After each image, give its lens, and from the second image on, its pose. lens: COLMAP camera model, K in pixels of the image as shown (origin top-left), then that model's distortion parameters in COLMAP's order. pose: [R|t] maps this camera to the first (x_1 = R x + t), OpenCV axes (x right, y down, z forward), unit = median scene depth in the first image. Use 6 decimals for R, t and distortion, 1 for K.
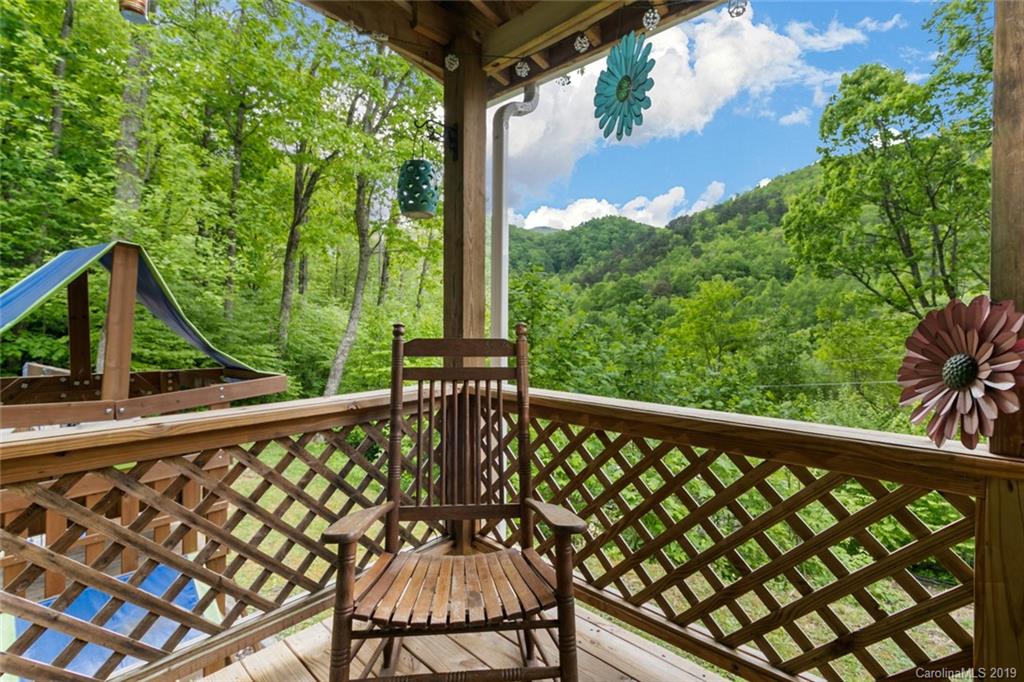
lens RADIAL K [[471.4, 0, 509.9], [0, 471.4, 331.9], [0, 0, 1]] dist [-0.000655, 0.000325]
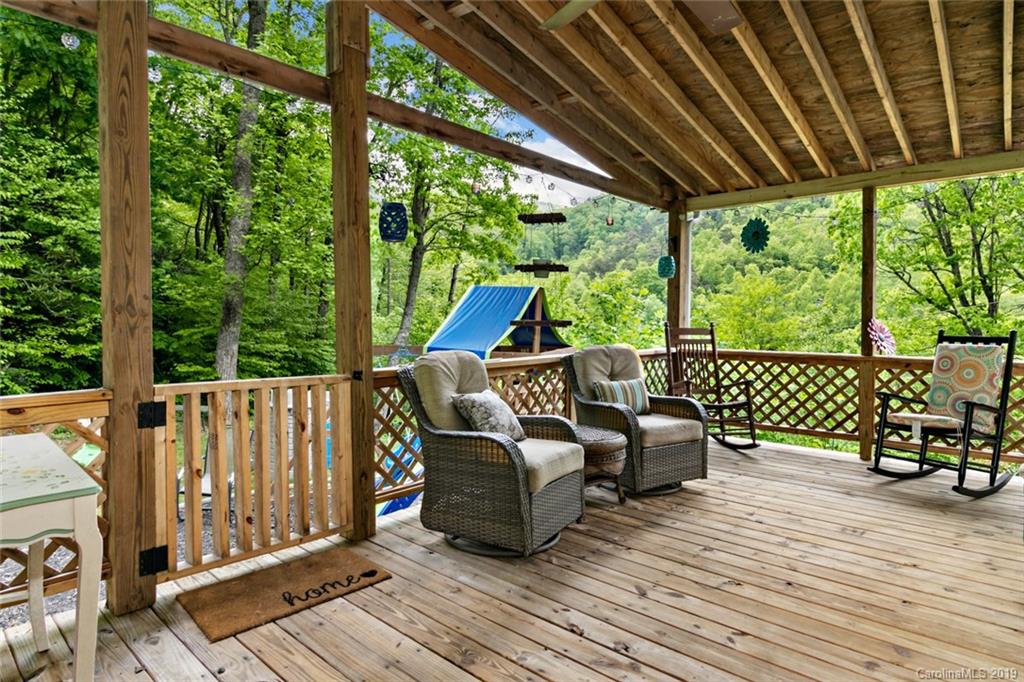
lens RADIAL K [[577.2, 0, 508.8], [0, 577.2, 338.1], [0, 0, 1]] dist [0.001323, -0.000310]
pose [[0.999762, 0.005206, 0.021189, -0.109954], [-0.005501, 0.999889, 0.013865, 0.002826], [-0.021115, -0.013979, 0.999679, -0.202624]]
